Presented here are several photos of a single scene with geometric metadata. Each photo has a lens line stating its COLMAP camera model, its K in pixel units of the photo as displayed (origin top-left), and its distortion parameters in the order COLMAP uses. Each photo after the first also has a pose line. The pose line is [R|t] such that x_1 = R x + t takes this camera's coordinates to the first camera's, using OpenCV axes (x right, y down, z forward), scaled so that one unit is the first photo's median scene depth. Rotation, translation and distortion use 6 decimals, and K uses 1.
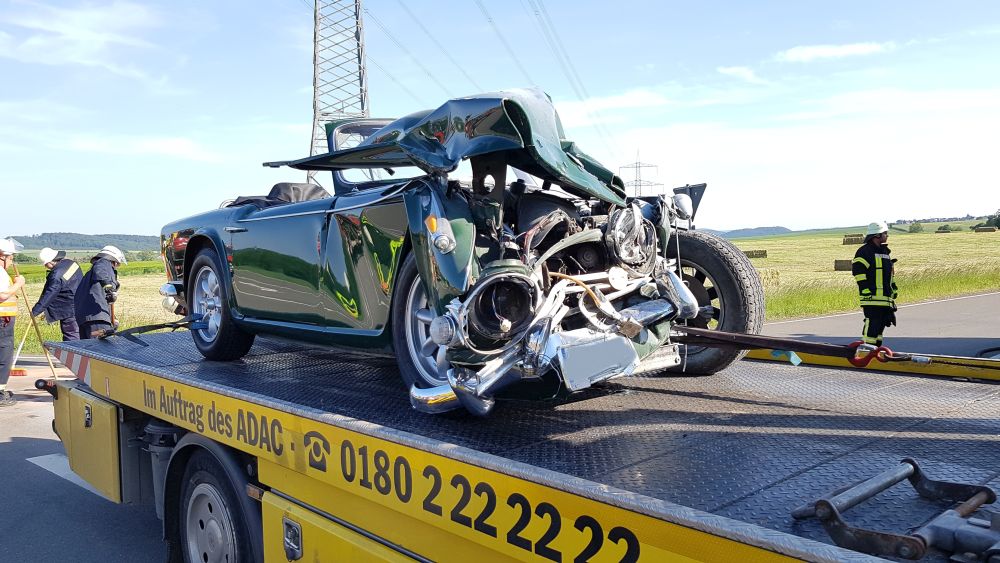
lens RADIAL K [[794.6, 0, 492.8], [0, 794.6, 303.1], [0, 0, 1]] dist [0.107544, -0.172867]
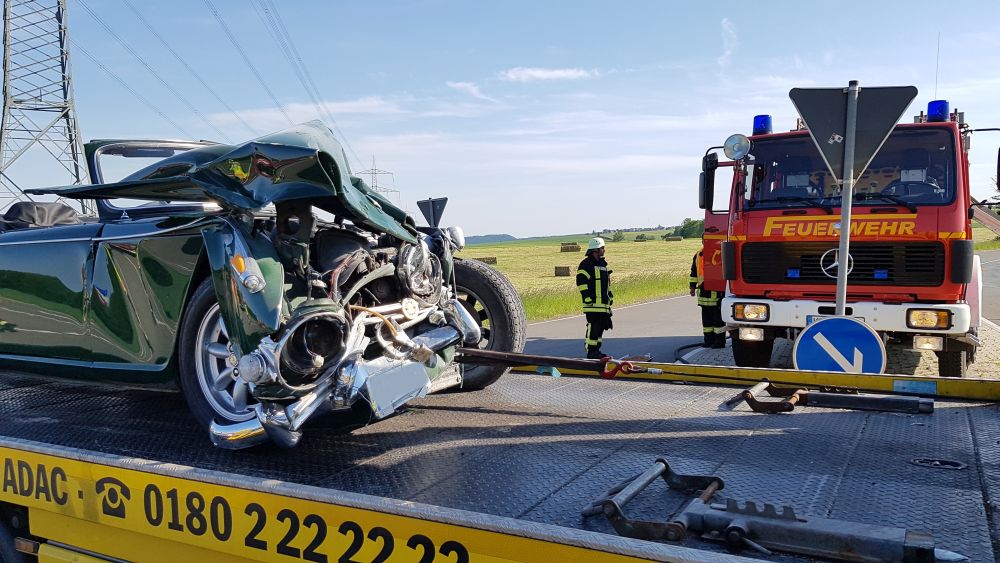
lens RADIAL K [[794.6, 0, 492.8], [0, 794.6, 303.1], [0, 0, 1]] dist [0.107544, -0.172867]
pose [[0.948229, -0.018048, 0.317075, -0.084752], [0.020801, 0.999770, -0.005300, -0.032679], [-0.316907, 0.011621, 0.948386, -0.066696]]
